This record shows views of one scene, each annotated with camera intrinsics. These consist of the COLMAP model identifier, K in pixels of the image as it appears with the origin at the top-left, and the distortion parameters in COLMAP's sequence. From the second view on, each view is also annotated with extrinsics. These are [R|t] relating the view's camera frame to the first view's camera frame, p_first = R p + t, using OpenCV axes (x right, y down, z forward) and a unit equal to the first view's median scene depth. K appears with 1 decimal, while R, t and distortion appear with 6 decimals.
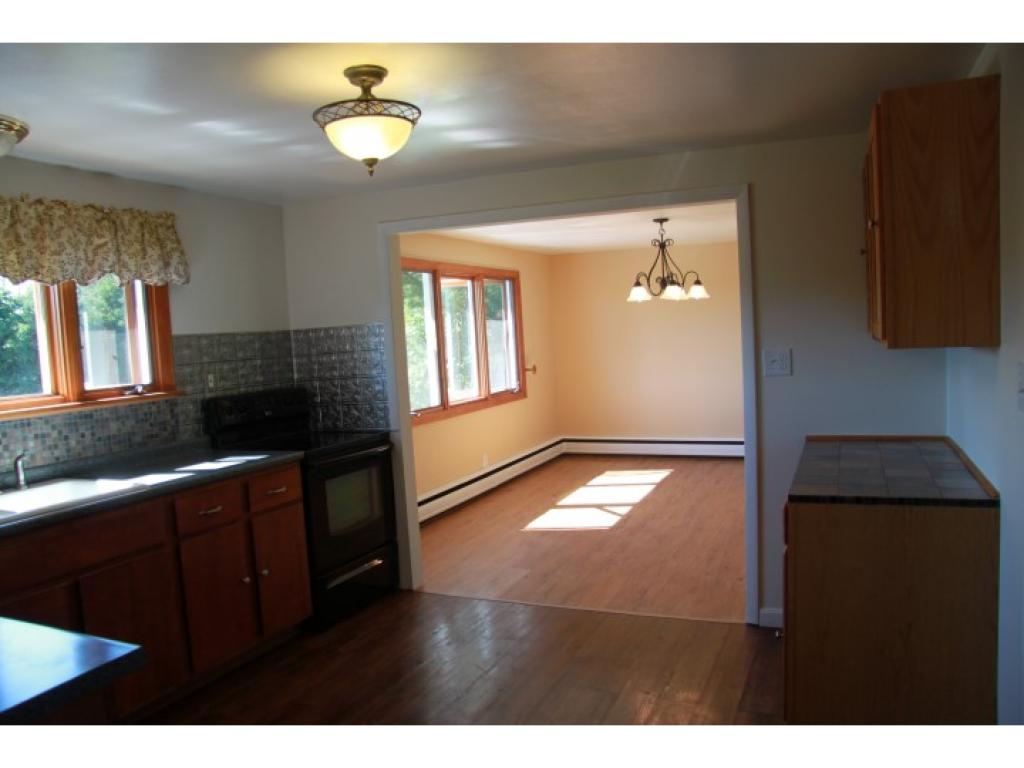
lens RADIAL K [[787.2, 0, 512.0], [0, 787.2, 384.0], [0, 0, 1]] dist [-0.167175, 0.121832]
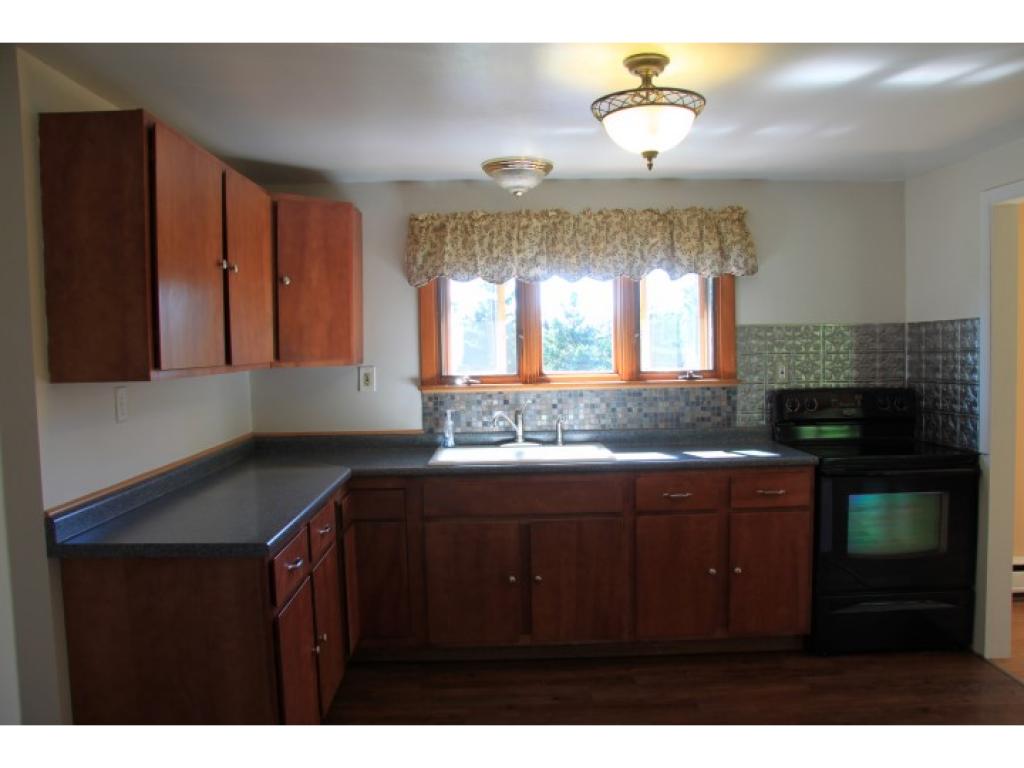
lens RADIAL K [[787.2, 0, 512.0], [0, 787.2, 384.0], [0, 0, 1]] dist [-0.167175, 0.121832]
pose [[0.422327, 0.088362, -0.902126, 0.416434], [-0.064820, 0.995633, 0.067175, -0.038689], [0.904123, 0.030106, 0.426211, 0.304392]]
